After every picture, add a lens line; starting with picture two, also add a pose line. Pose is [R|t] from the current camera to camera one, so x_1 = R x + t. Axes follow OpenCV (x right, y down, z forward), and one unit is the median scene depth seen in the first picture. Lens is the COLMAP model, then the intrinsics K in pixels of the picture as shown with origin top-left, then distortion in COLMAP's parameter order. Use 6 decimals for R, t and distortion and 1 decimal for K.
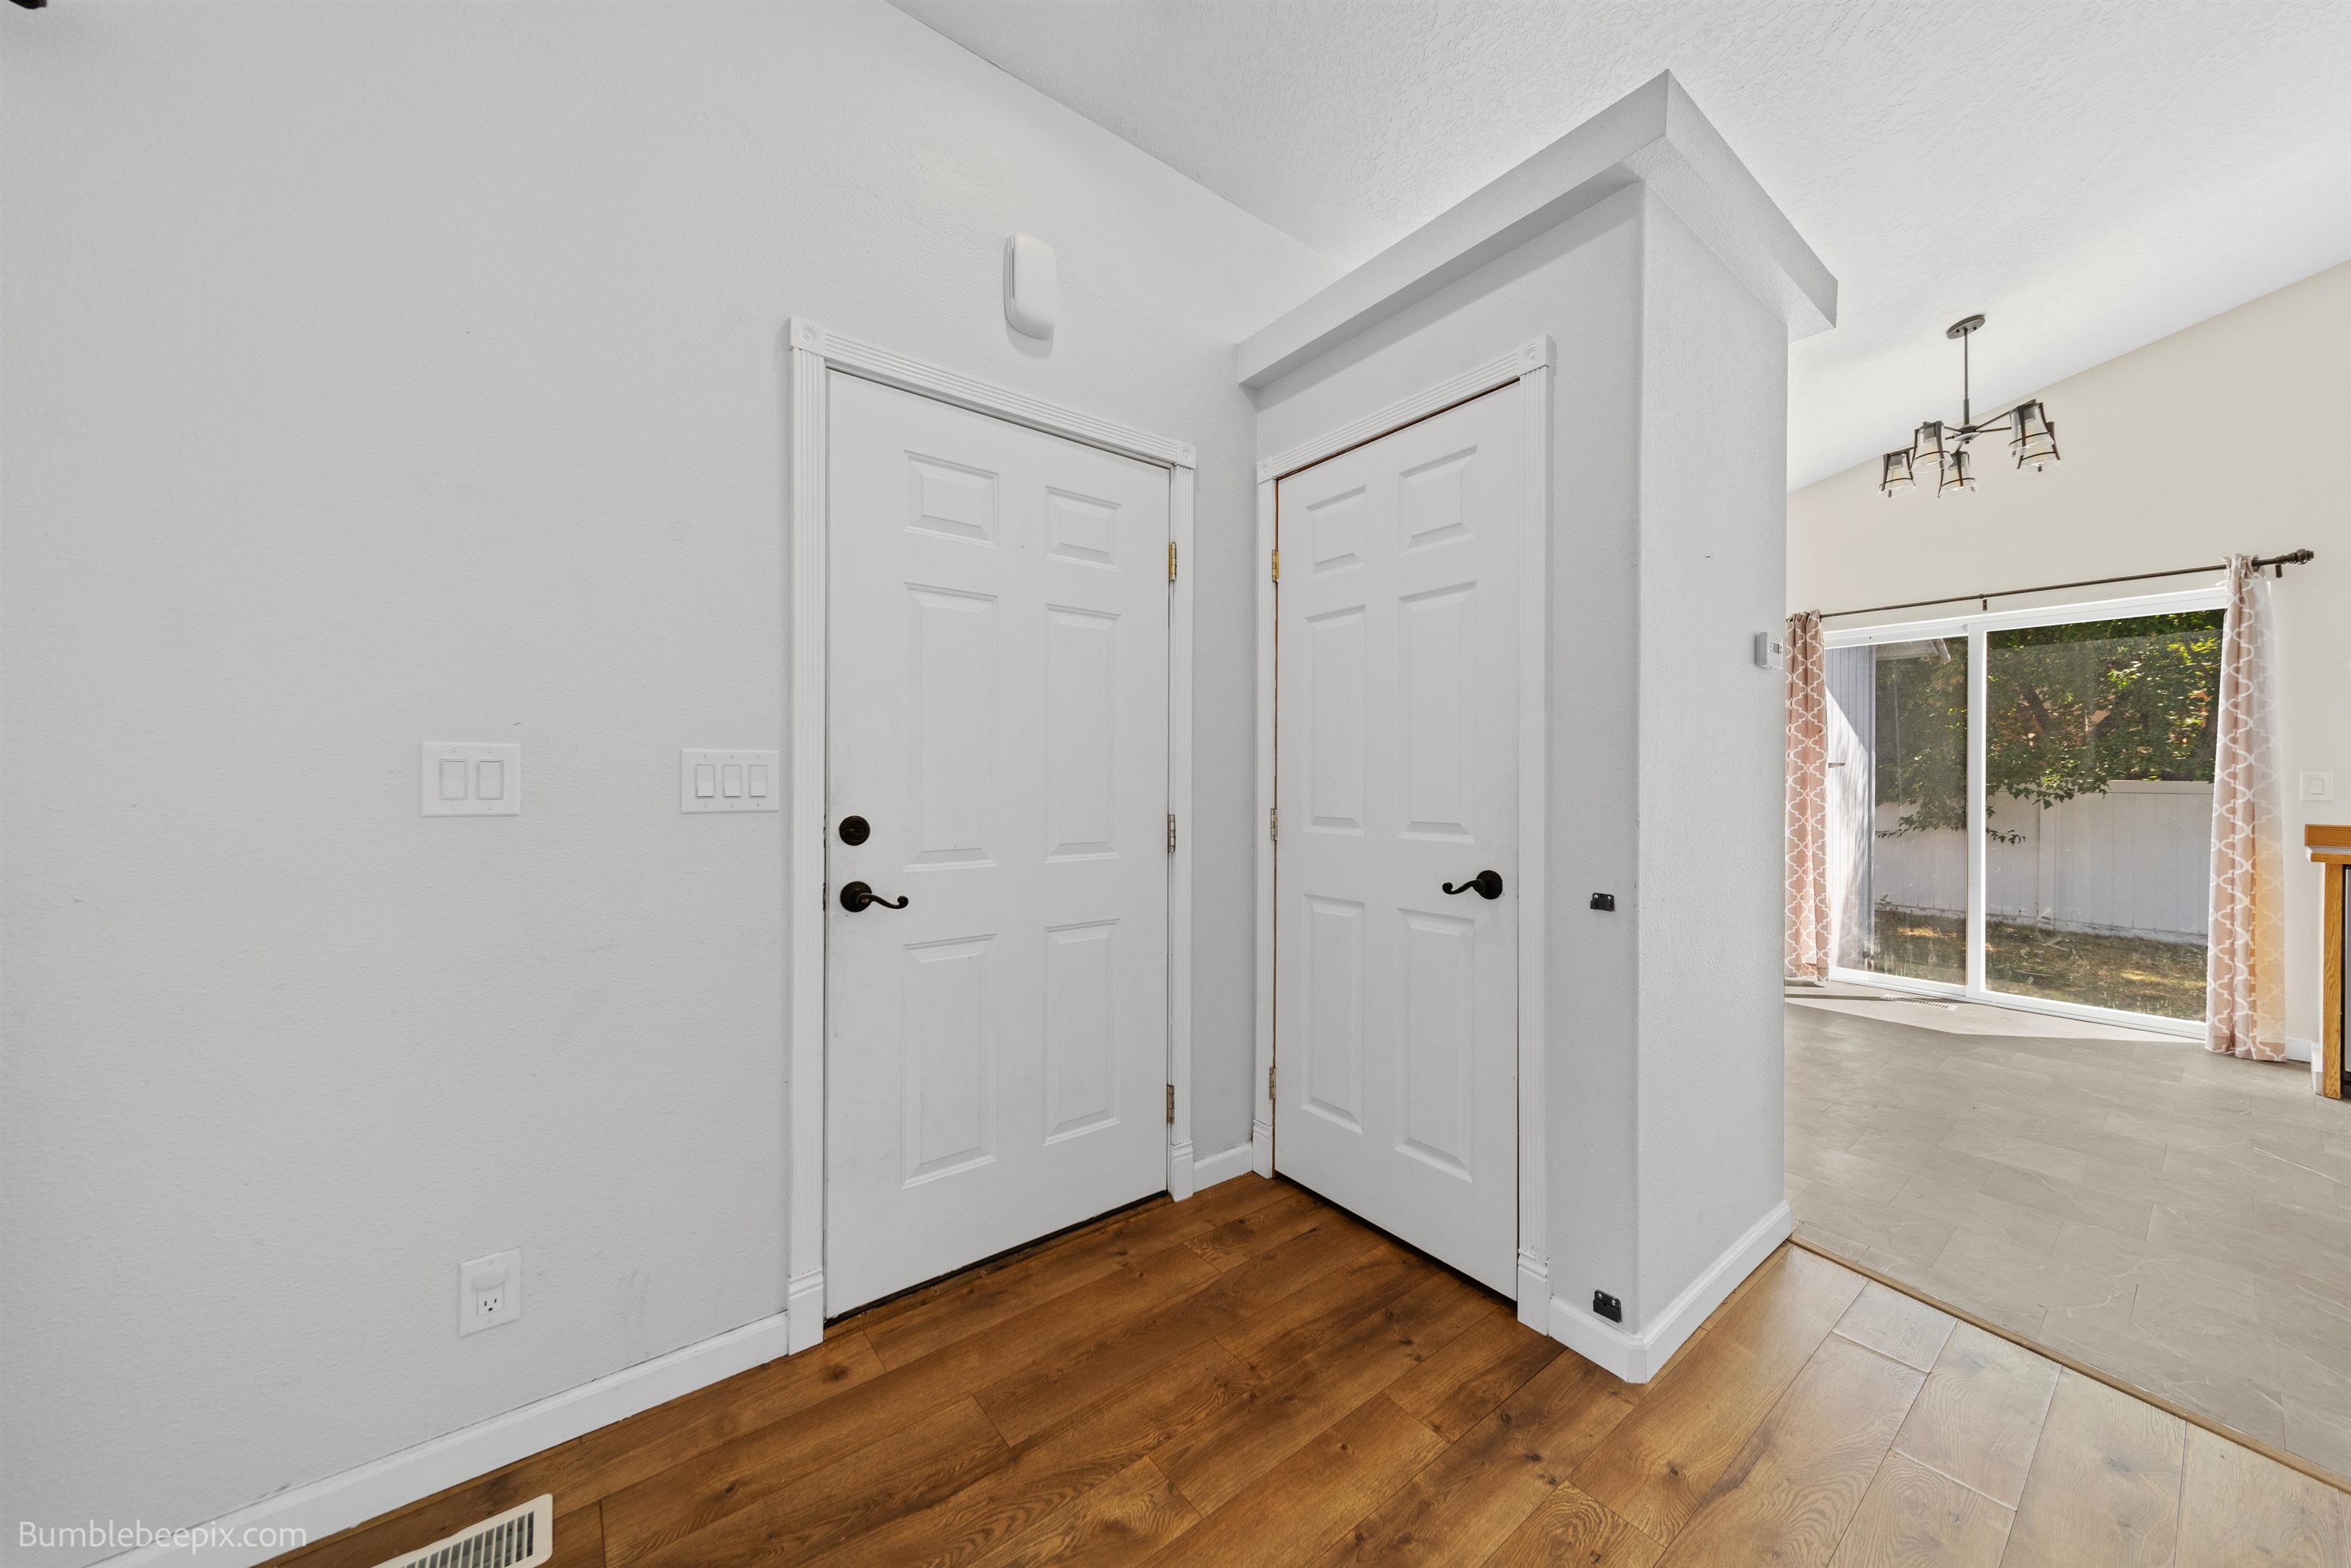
lens RADIAL K [[816.6, 0, 1175.5], [0, 816.6, 784.0], [0, 0, 1]] dist [0.006590, -0.000123]
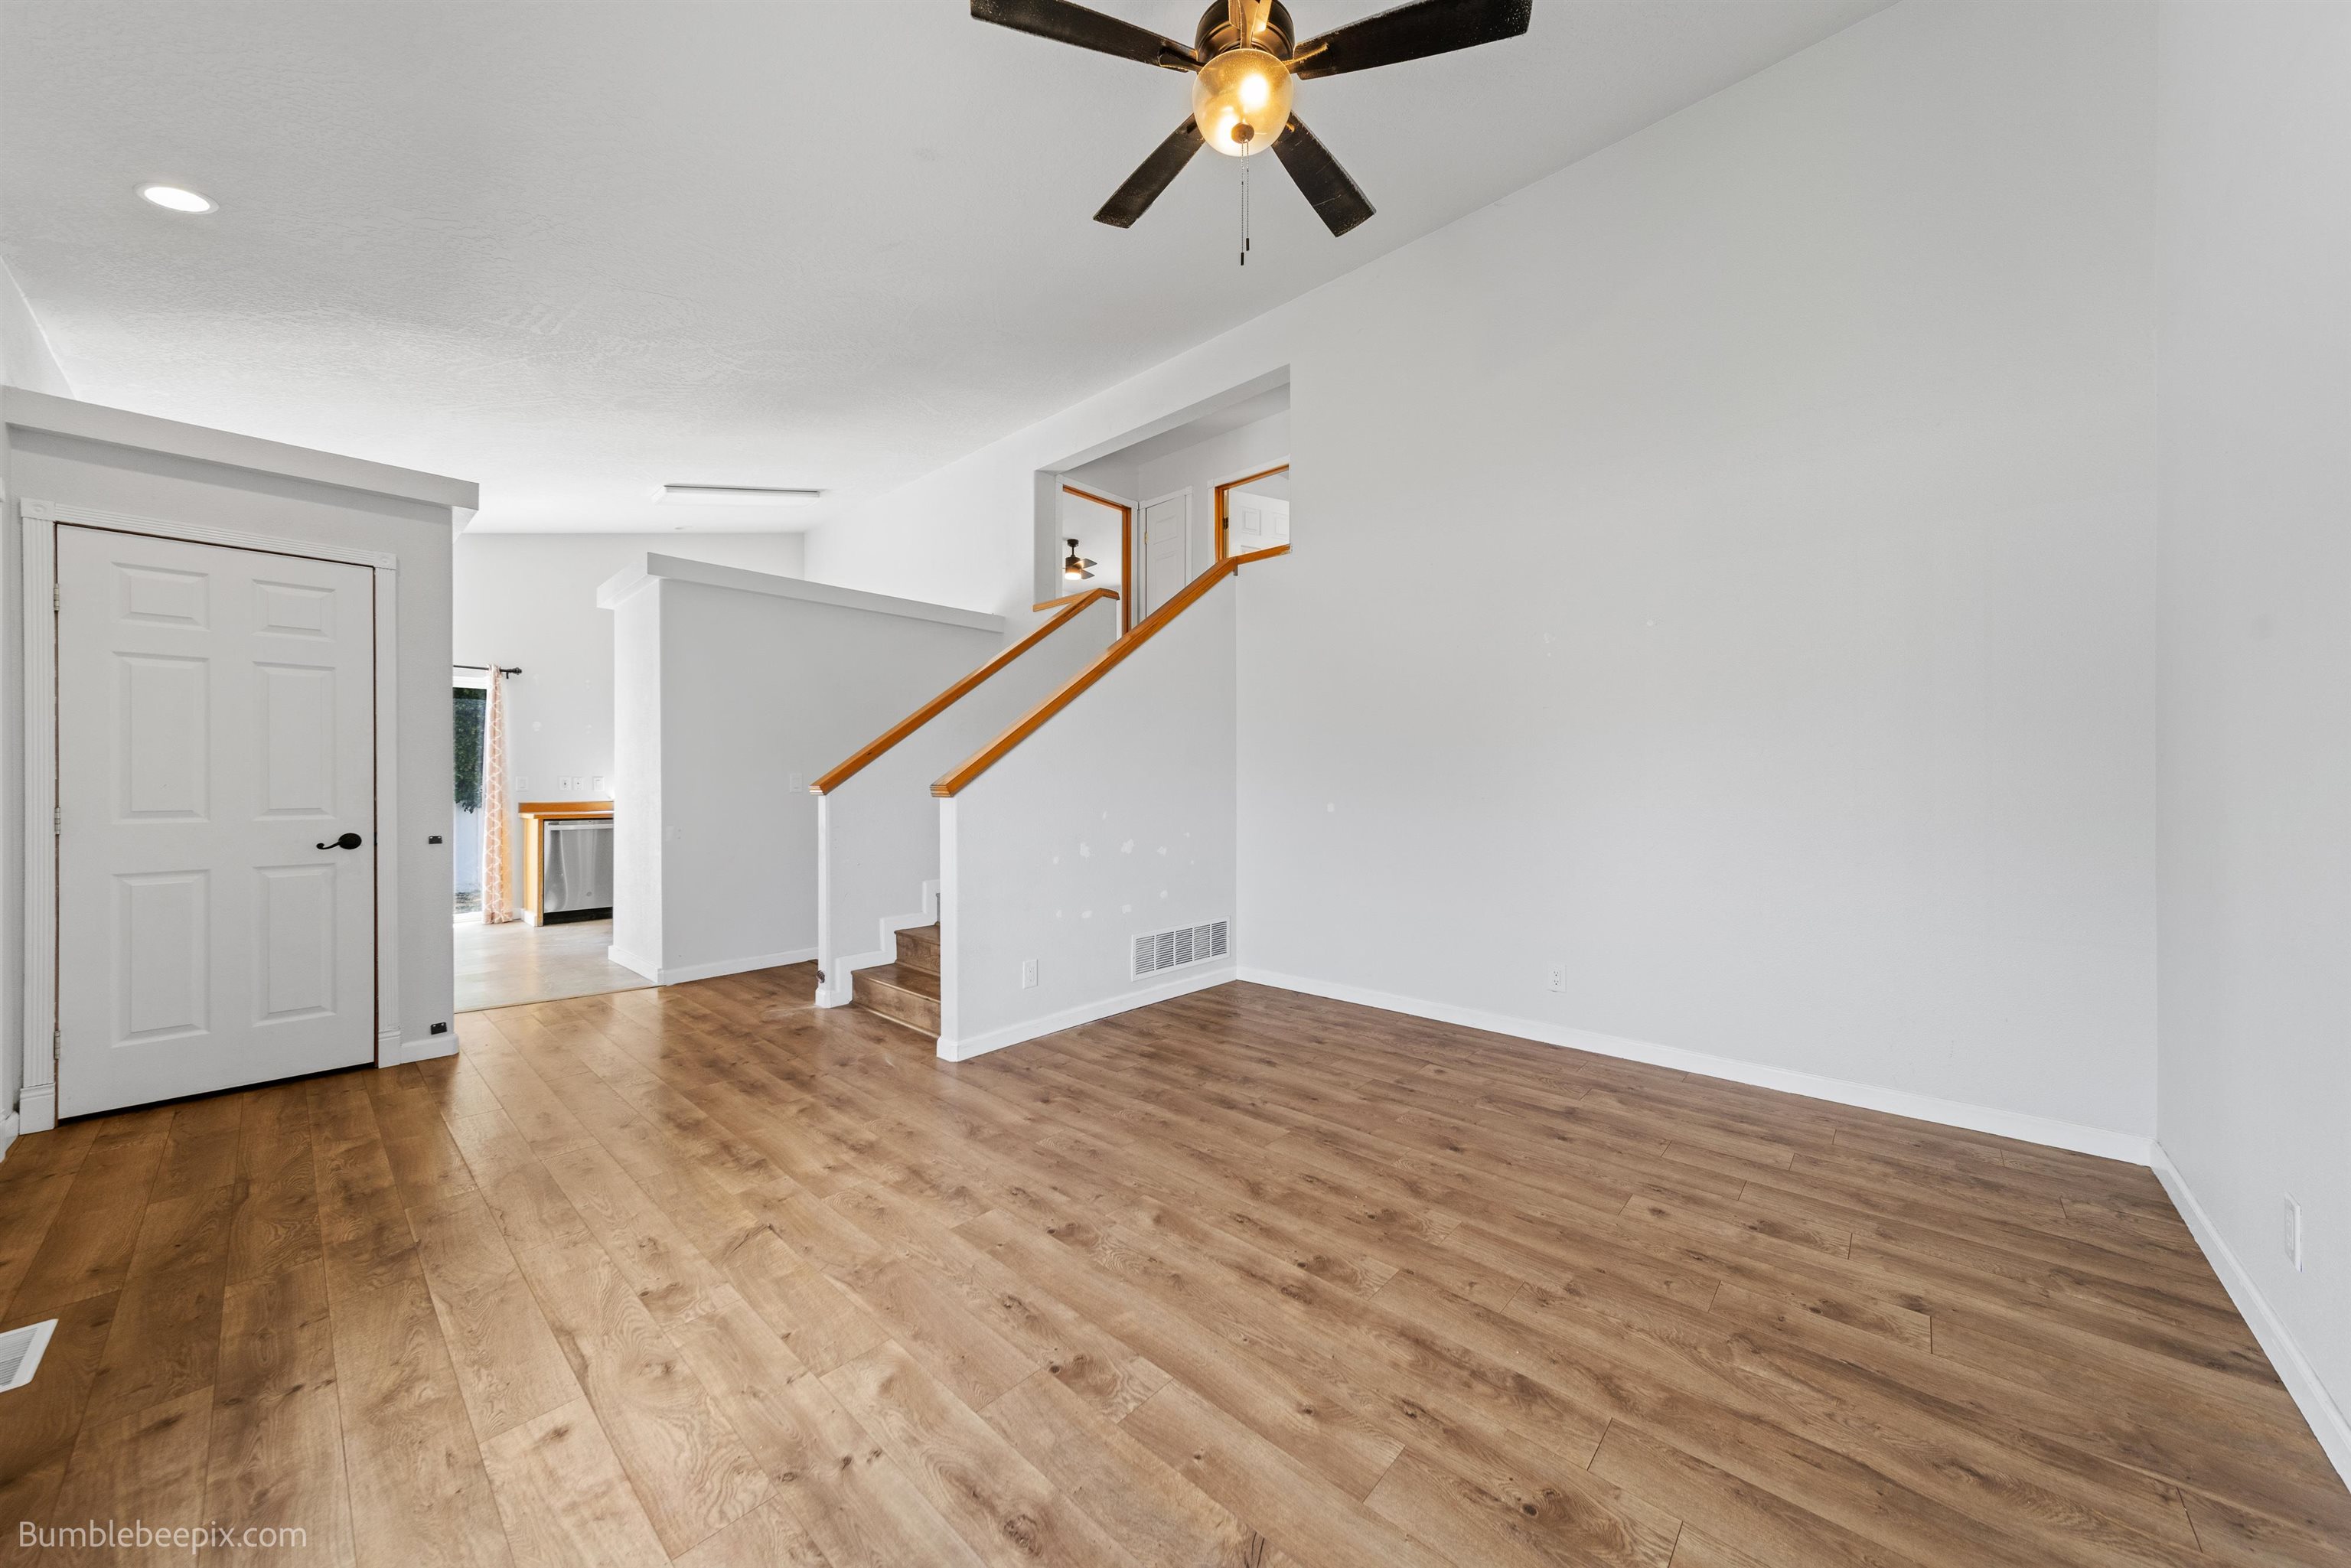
lens RADIAL K [[814.5, 0, 1175.0], [0, 814.5, 786.5], [0, 0, 1]] dist [0.008004, -0.000231]
pose [[-0.172238, -0.007090, 0.985030, -0.891948], [0.001504, 0.999971, 0.007461, -0.003430], [-0.985054, 0.002766, -0.172223, -0.245203]]
